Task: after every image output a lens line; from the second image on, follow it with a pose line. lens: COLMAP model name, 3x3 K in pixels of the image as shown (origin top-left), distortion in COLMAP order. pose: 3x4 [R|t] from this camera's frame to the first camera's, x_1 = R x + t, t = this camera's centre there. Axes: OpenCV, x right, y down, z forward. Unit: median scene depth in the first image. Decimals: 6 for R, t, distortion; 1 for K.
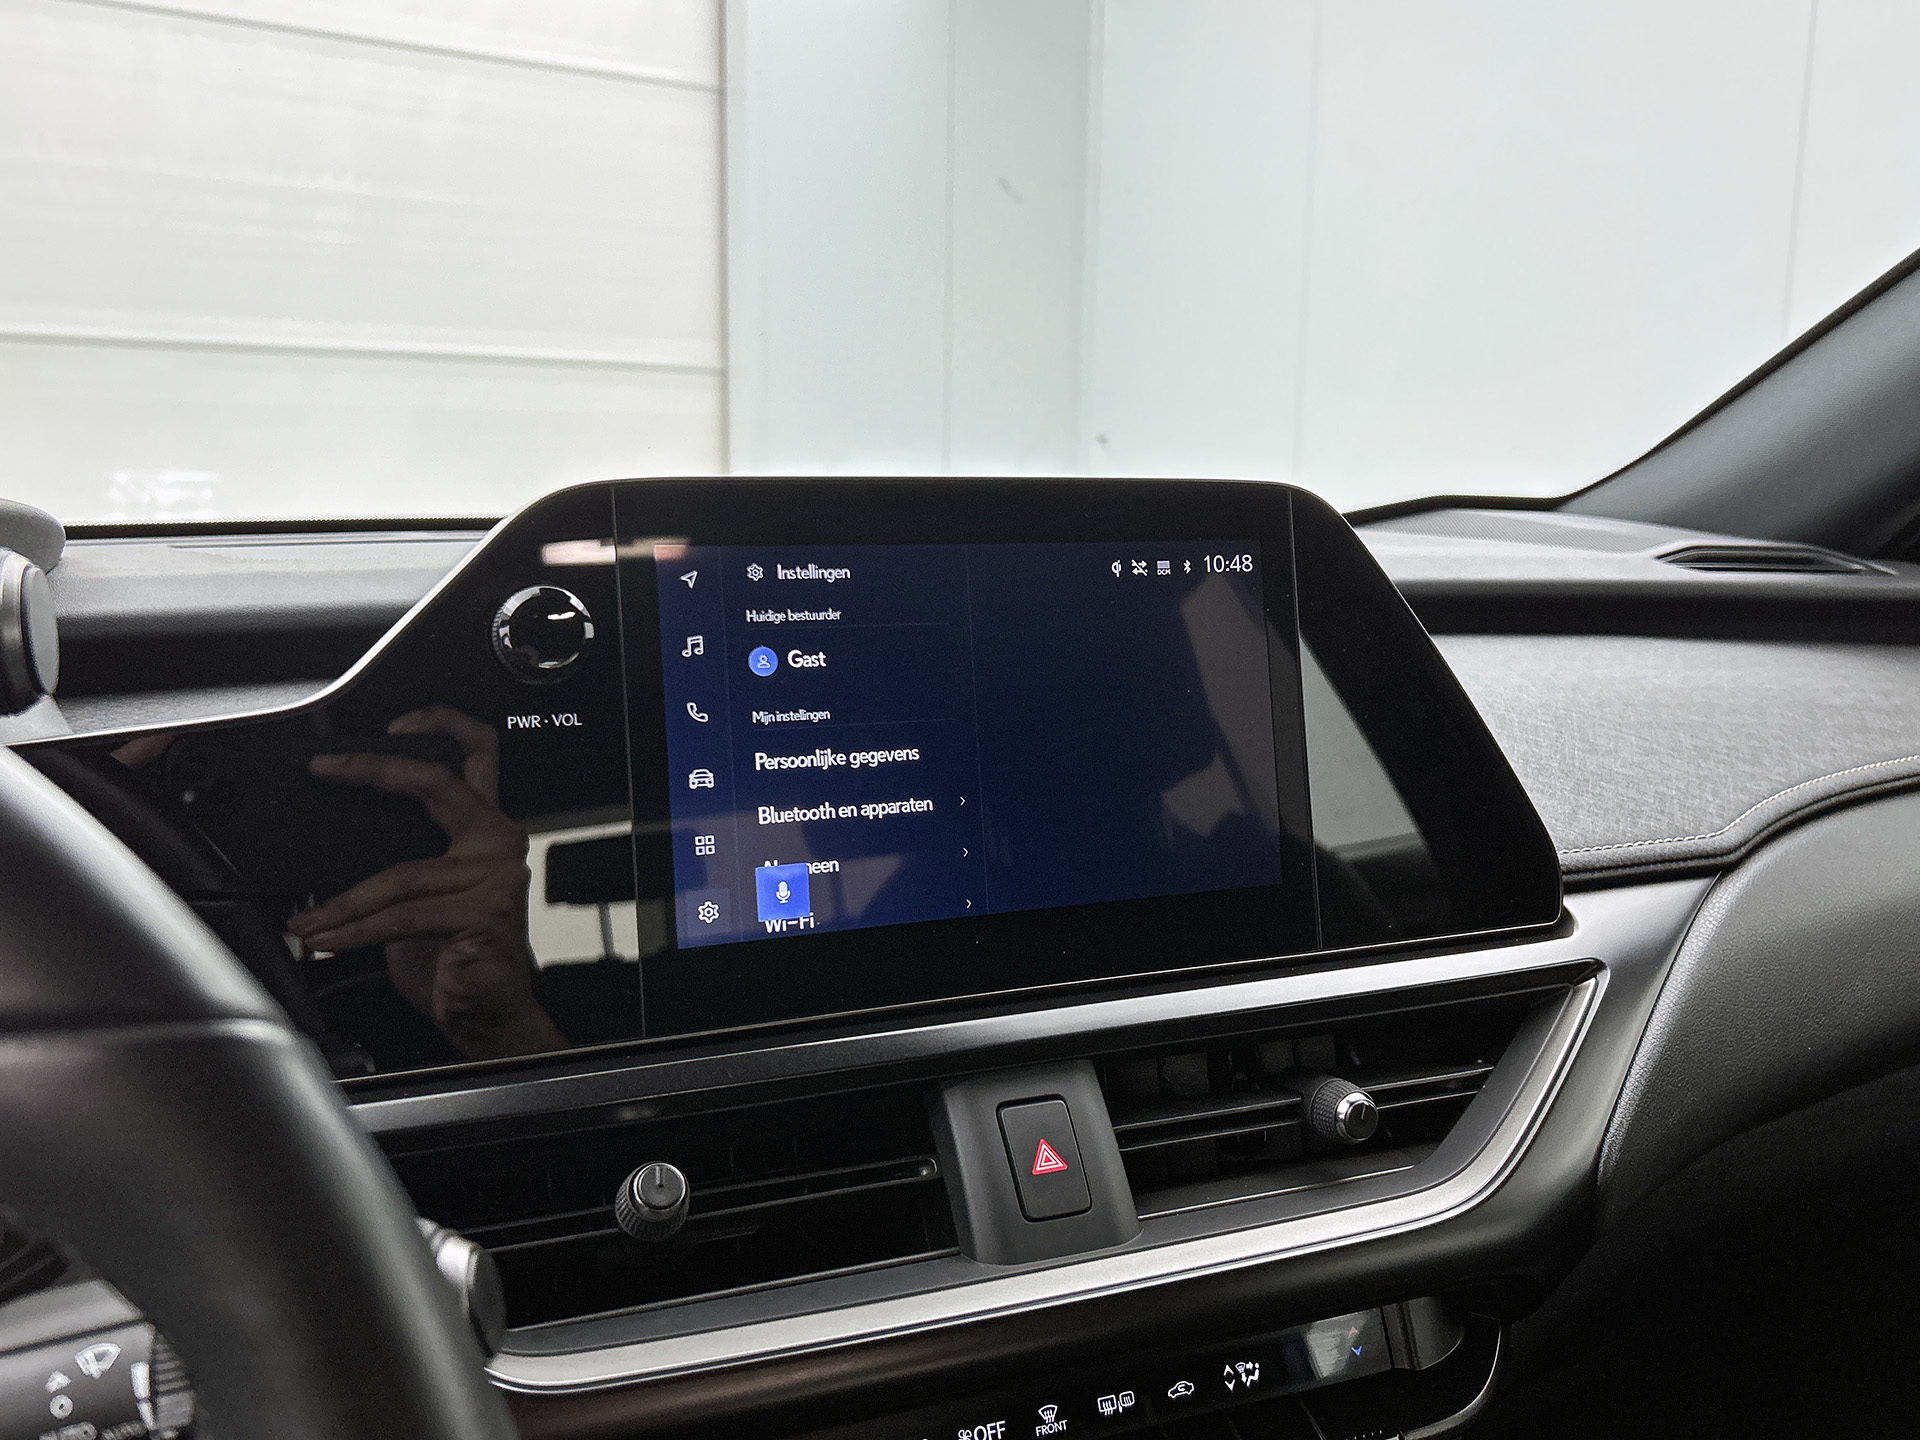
lens RADIAL K [[1697.7, 0, 966.5], [0, 1697.7, 715.9], [0, 0, 1]] dist [0.017608, -0.009367]
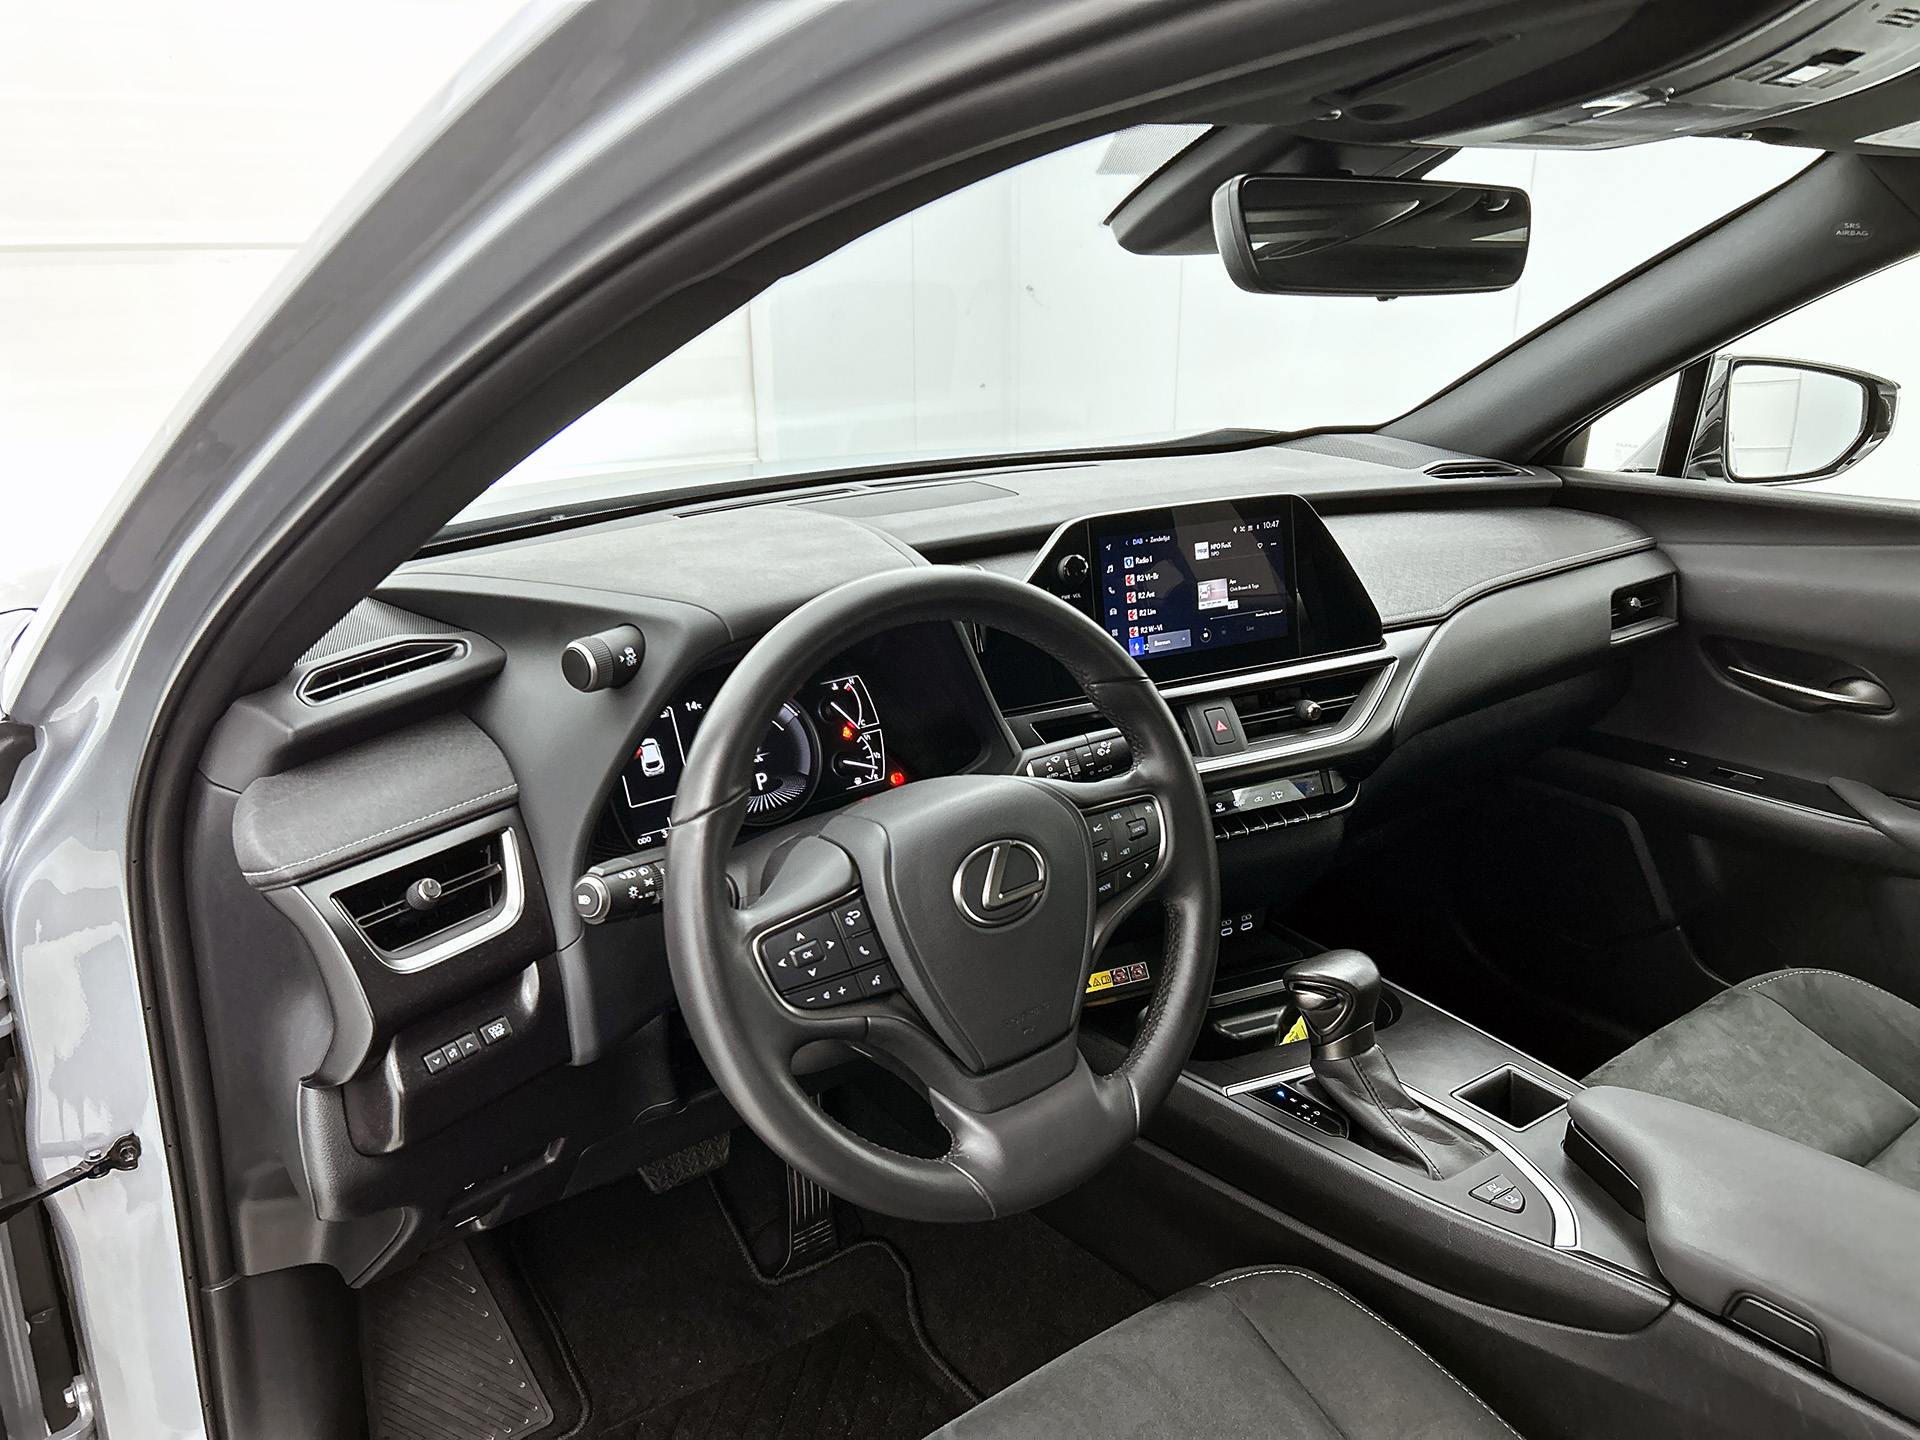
lens RADIAL K [[1448.7, 0, 966.0], [0, 1448.7, 719.6], [0, 0, 1]] dist [0.103132, -0.213724]
pose [[0.996895, -0.042099, 0.066546, -0.537483], [0.030393, 0.985311, 0.168042, -0.194704], [-0.072643, -0.165497, 0.983531, -1.438451]]
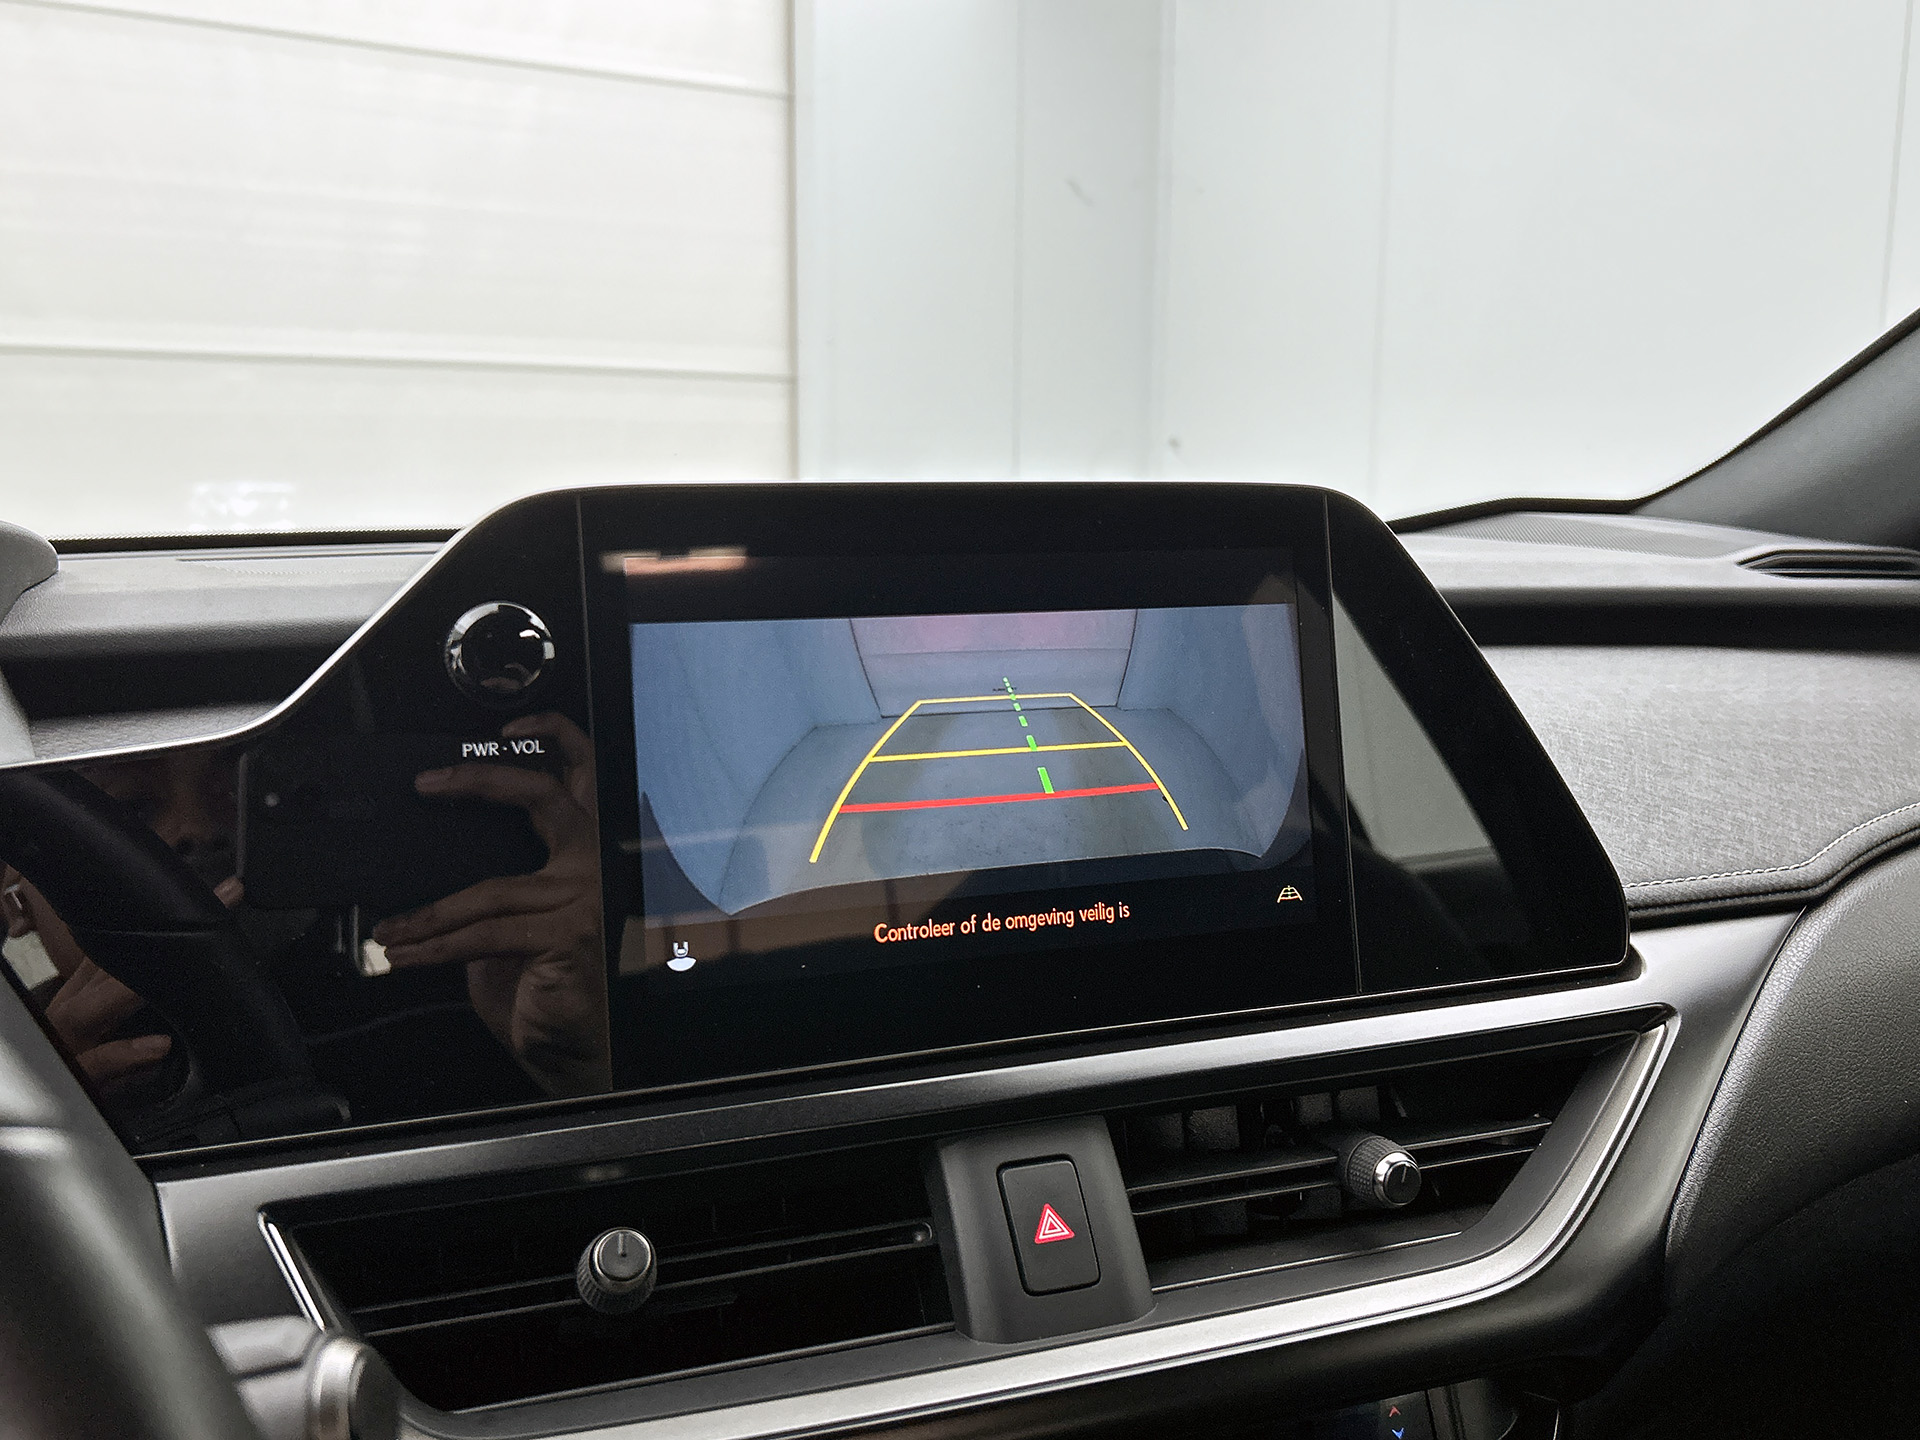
lens RADIAL K [[1700.6, 0, 968.4], [0, 1700.6, 713.8], [0, 0, 1]] dist [0.005176, 0.010912]
pose [[0.998986, -0.000669, -0.045023, 0.039205], [0.000454, 0.999988, -0.004789, -0.009485], [0.045026, 0.004764, 0.998974, 0.072259]]
